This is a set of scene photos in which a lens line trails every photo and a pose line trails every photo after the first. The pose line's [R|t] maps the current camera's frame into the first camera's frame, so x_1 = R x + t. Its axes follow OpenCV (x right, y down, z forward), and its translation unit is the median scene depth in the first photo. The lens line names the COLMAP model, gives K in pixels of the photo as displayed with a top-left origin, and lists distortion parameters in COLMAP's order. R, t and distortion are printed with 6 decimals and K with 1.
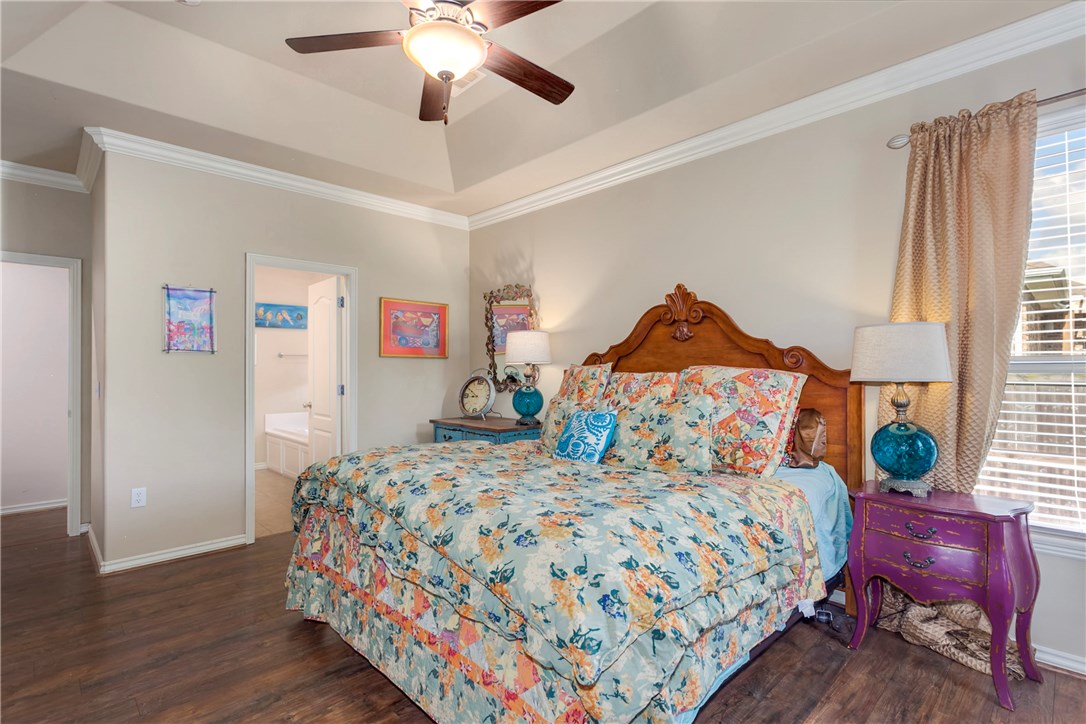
lens RADIAL K [[523.4, 0, 539.3], [0, 523.4, 365.4], [0, 0, 1]] dist [0.002081, 0.000150]
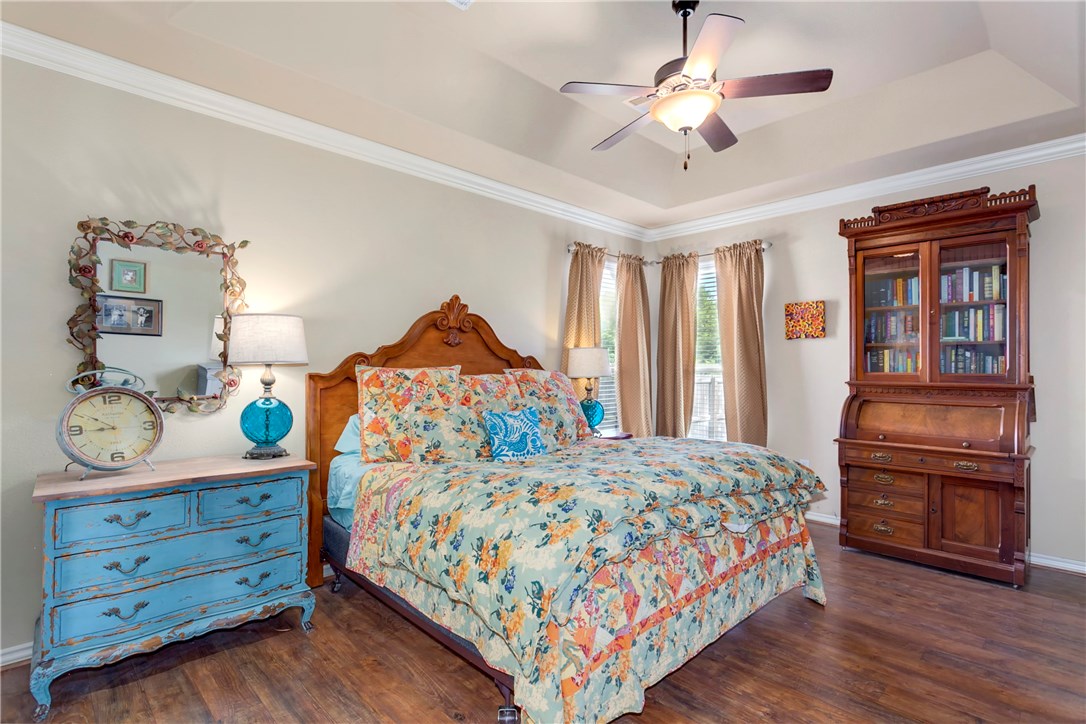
lens RADIAL K [[523.4, 0, 539.5], [0, 523.4, 365.7], [0, 0, 1]] dist [0.002081, 0.000150]
pose [[0.005316, 0.020886, 0.999768, -0.795755], [0.005467, 0.999766, -0.020915, 0.016796], [-0.999971, 0.005577, 0.005200, 0.783674]]
